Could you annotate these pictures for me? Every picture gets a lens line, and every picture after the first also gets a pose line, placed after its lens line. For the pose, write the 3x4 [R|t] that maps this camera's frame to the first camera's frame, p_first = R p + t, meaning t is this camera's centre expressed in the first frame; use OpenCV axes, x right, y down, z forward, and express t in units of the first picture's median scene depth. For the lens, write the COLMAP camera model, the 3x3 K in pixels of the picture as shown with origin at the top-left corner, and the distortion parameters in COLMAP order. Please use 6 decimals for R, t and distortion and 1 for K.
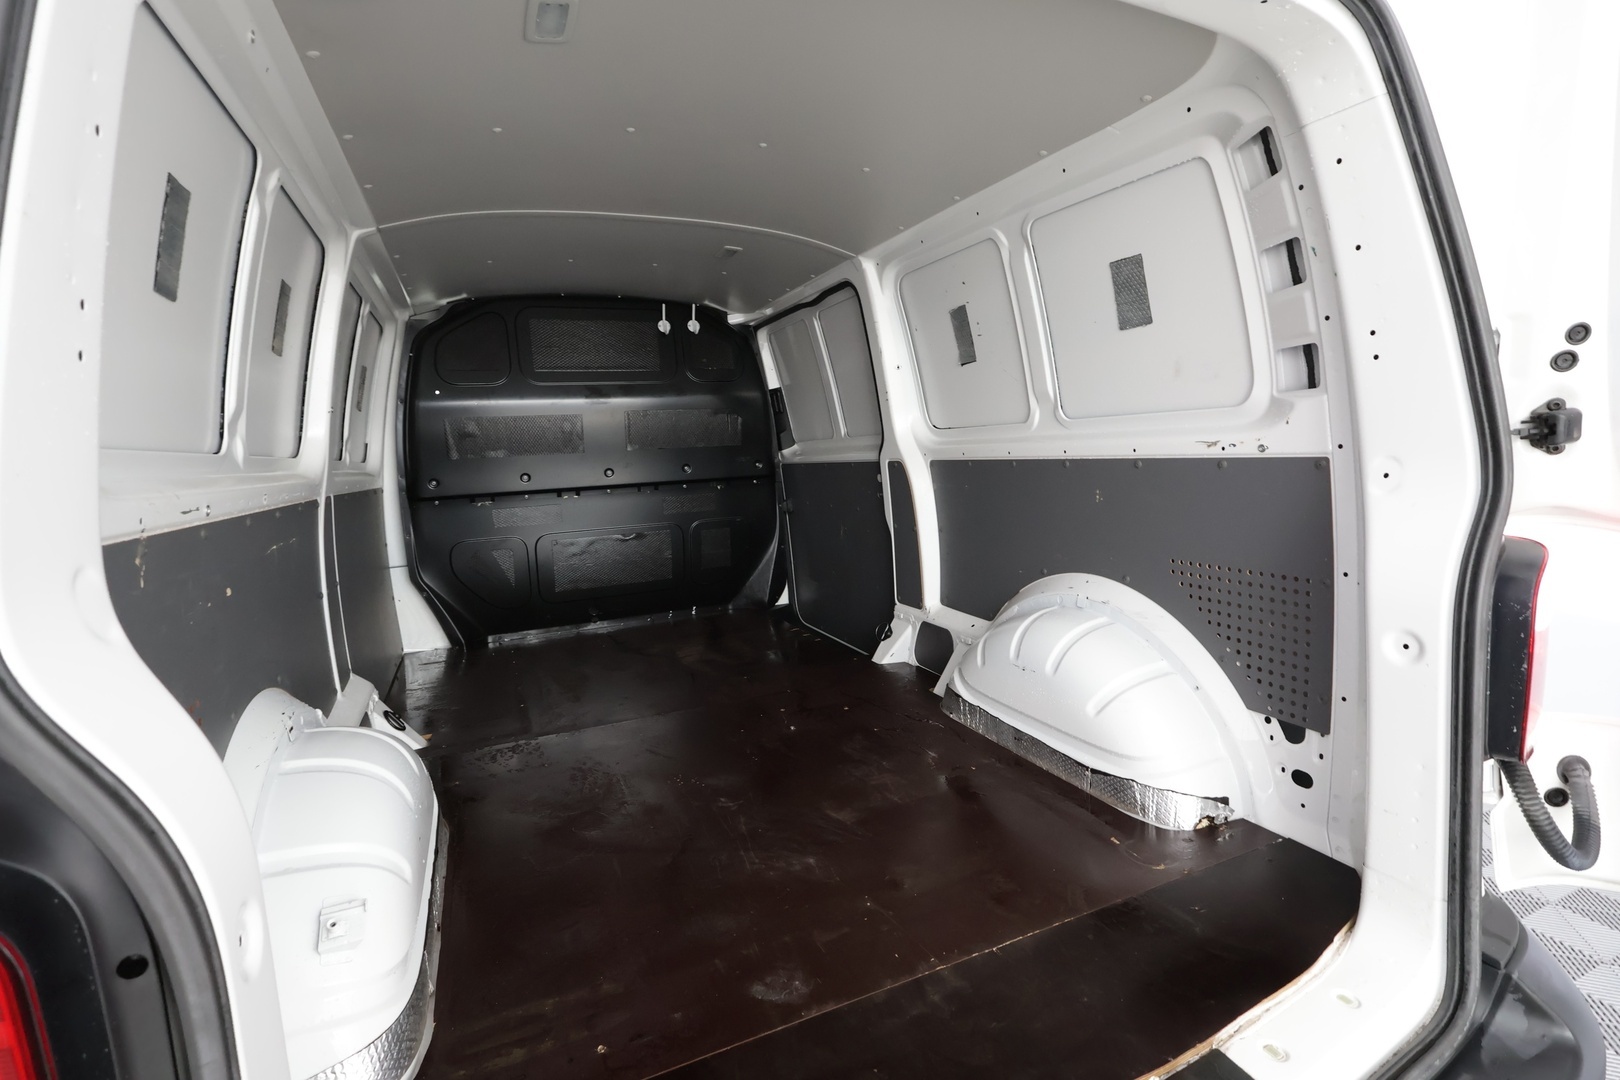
lens RADIAL K [[758.3, 0, 810.0], [0, 758.3, 540.0], [0, 0, 1]] dist [-0.010941, 0.017162]
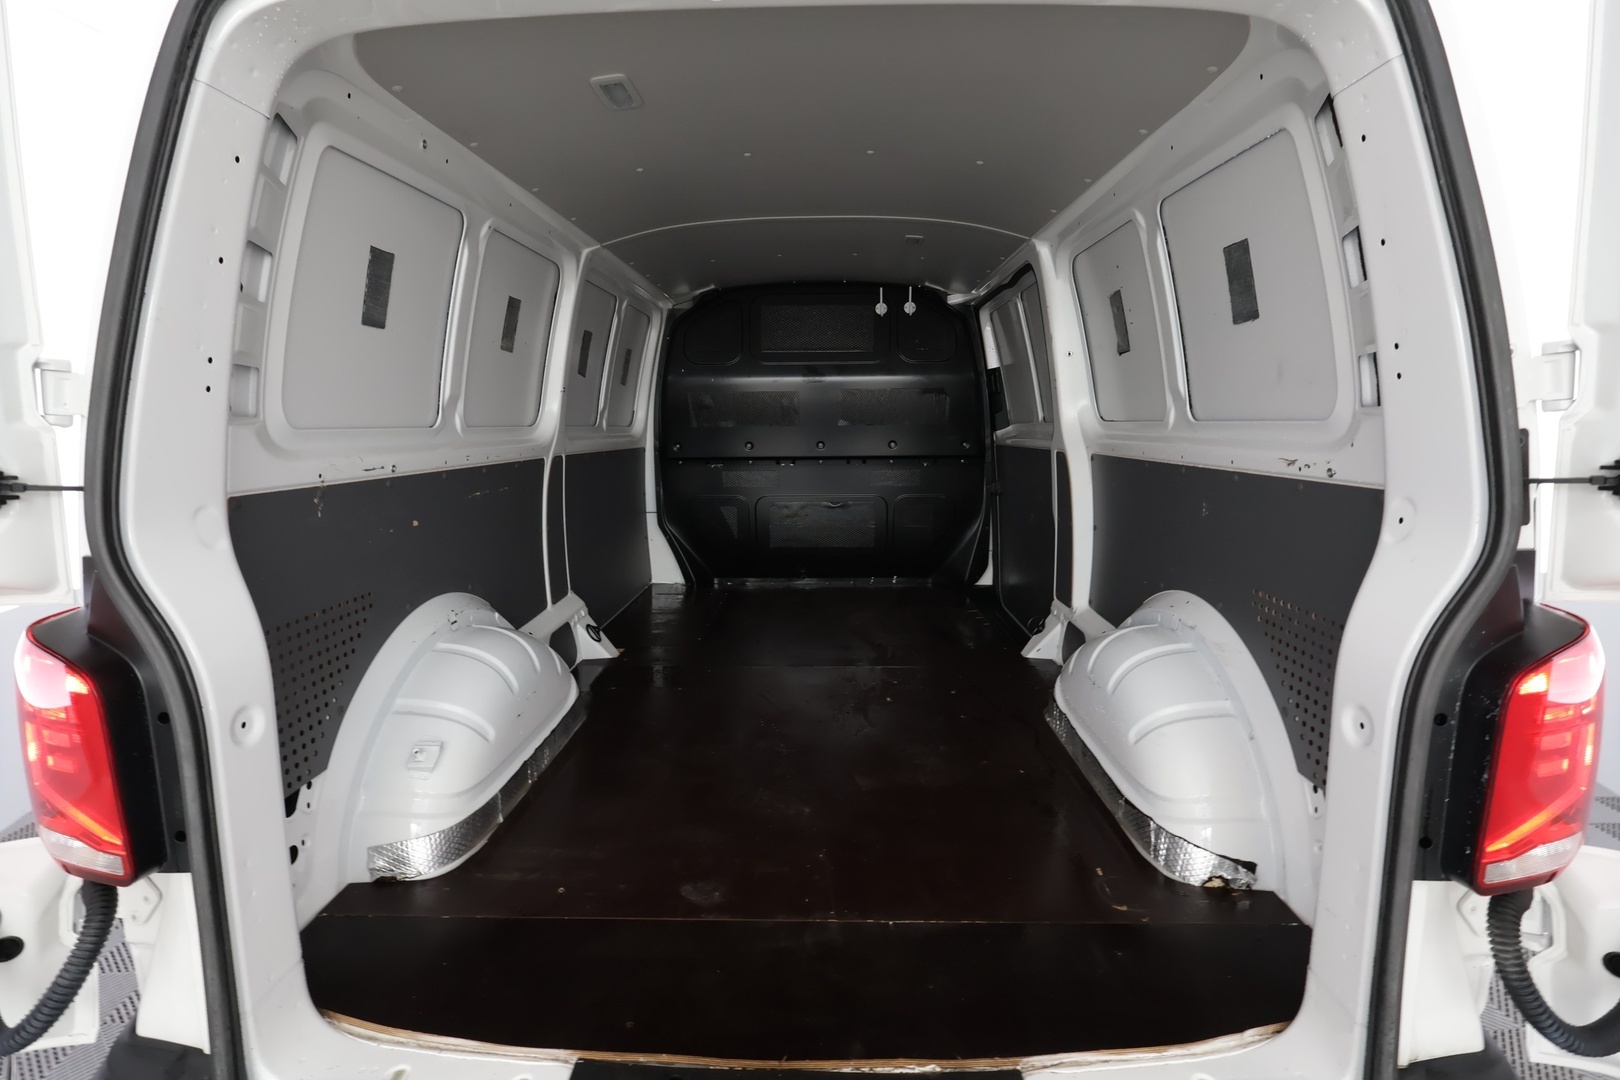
lens RADIAL K [[758.3, 0, 810.0], [0, 758.3, 540.0], [0, 0, 1]] dist [-0.010941, 0.017162]
pose [[0.903440, 0.107778, -0.414946, 0.227421], [-0.088500, 0.993922, 0.065476, -0.026715], [0.419480, -0.022431, 0.907487, -0.007058]]
